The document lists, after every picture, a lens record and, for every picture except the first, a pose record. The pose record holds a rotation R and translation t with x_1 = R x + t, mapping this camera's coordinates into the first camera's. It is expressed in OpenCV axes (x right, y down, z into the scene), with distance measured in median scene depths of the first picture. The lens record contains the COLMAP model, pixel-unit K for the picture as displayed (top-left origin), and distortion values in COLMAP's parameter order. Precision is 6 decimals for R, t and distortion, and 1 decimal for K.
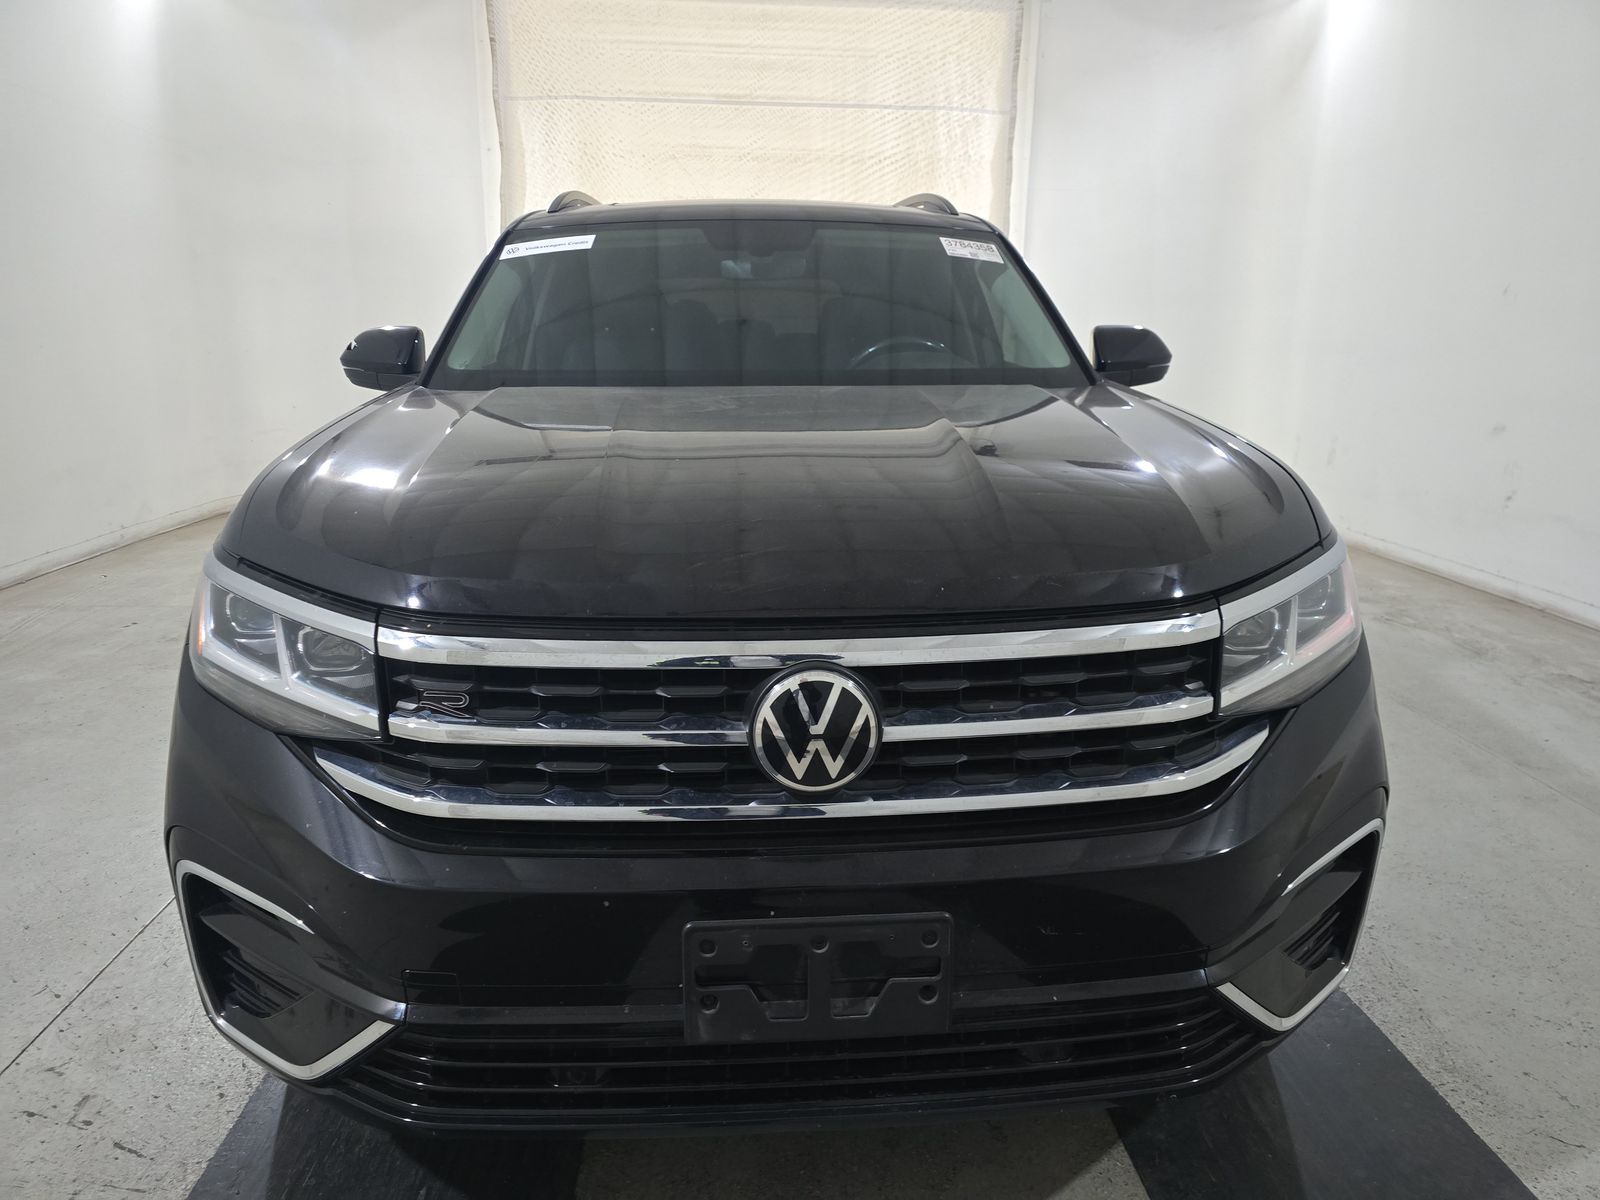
lens RADIAL K [[1086.8, 0, 800.0], [0, 1086.8, 600.0], [0, 0, 1]] dist [0.040591, -0.030120]
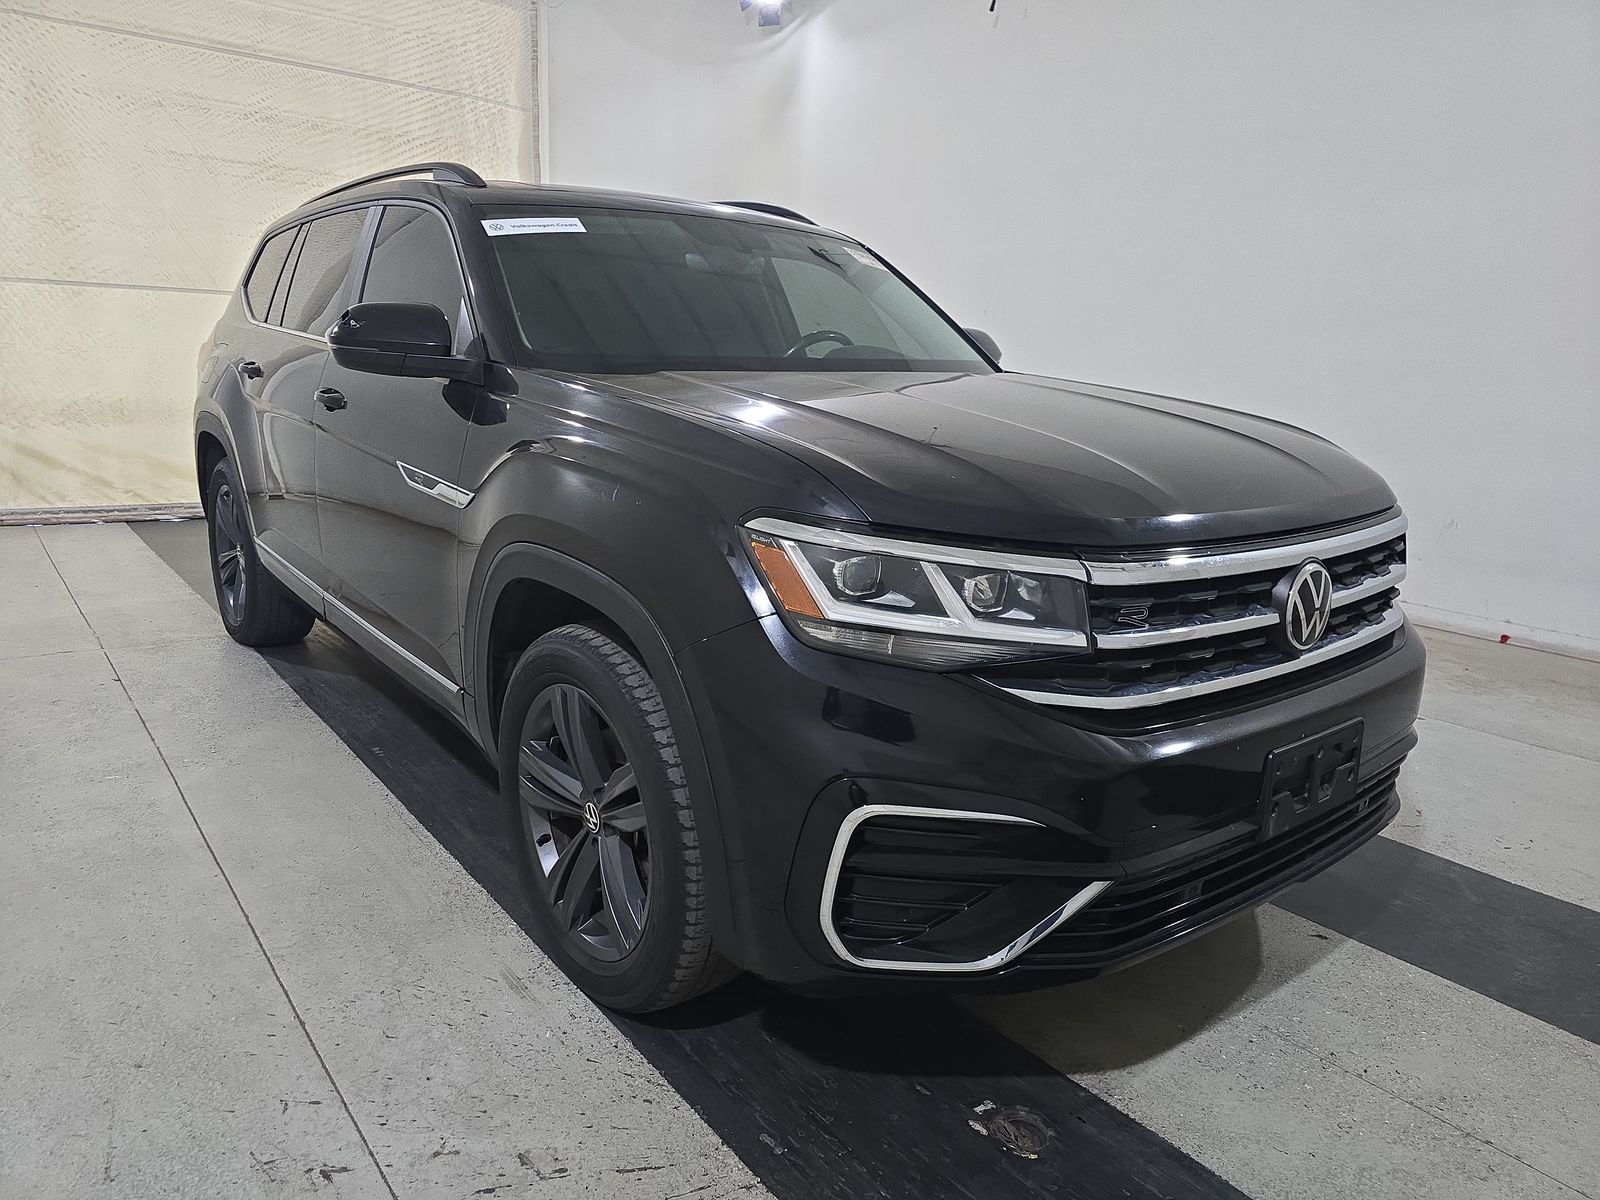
lens RADIAL K [[1086.8, 0, 800.0], [0, 1086.8, 600.0], [0, 0, 1]] dist [0.040591, -0.030120]
pose [[0.821280, -0.106753, 0.560448, -0.227654], [0.105167, 0.993832, 0.035191, -0.001674], [-0.560748, 0.030039, 0.827441, 0.029337]]
